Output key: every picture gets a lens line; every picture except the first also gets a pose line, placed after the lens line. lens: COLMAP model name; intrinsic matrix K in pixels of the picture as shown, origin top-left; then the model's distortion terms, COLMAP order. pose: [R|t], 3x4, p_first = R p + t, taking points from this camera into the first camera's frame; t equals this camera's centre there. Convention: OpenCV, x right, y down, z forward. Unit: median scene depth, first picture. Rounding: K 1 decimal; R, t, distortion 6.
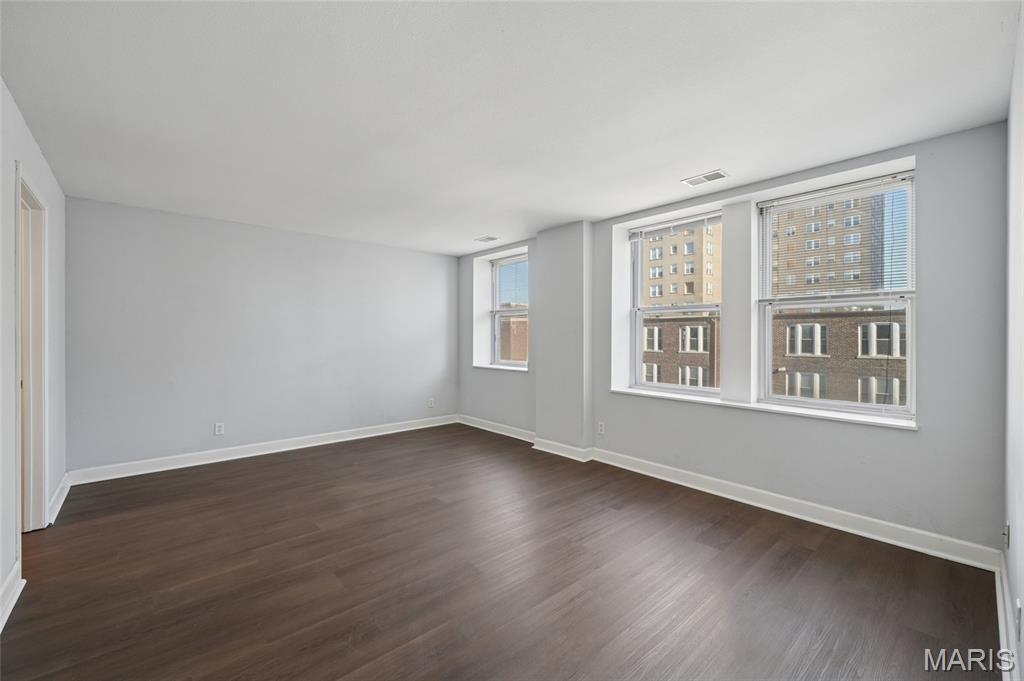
lens RADIAL K [[417.7, 0, 512.0], [0, 417.7, 340.5], [0, 0, 1]] dist [0.002051, 0.000080]
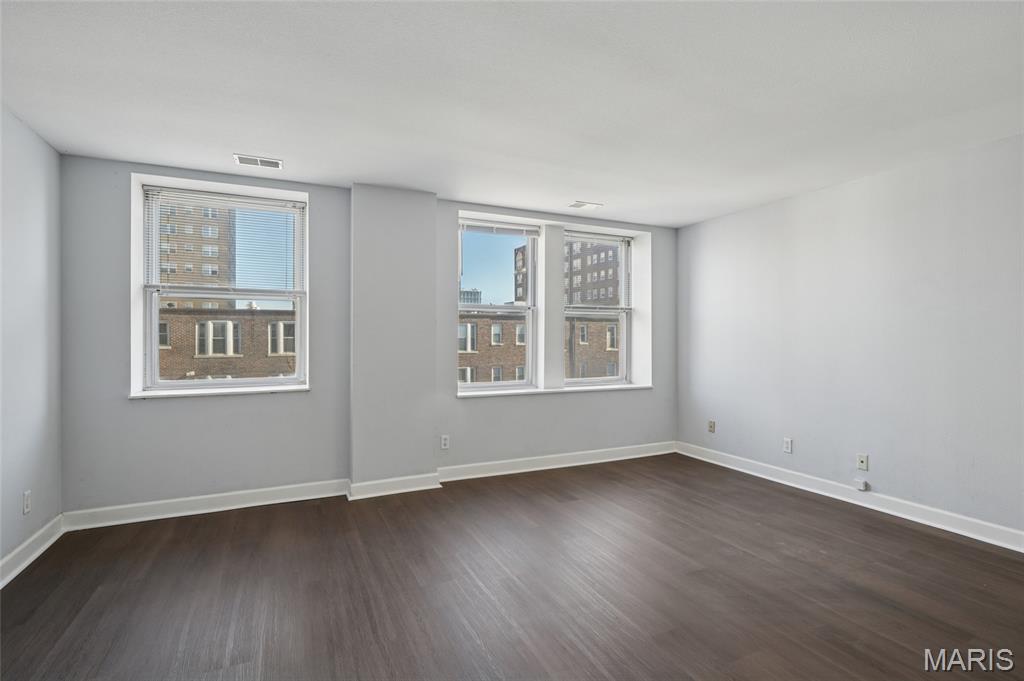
lens RADIAL K [[487.4, 0, 510.3], [0, 487.4, 333.2], [0, 0, 1]] dist [0.000718, 0.000474]
pose [[0.278358, 0.003121, 0.960472, -0.137503], [0.009712, 0.999934, -0.006063, -0.001068], [-0.960428, 0.011016, 0.278310, 0.115274]]
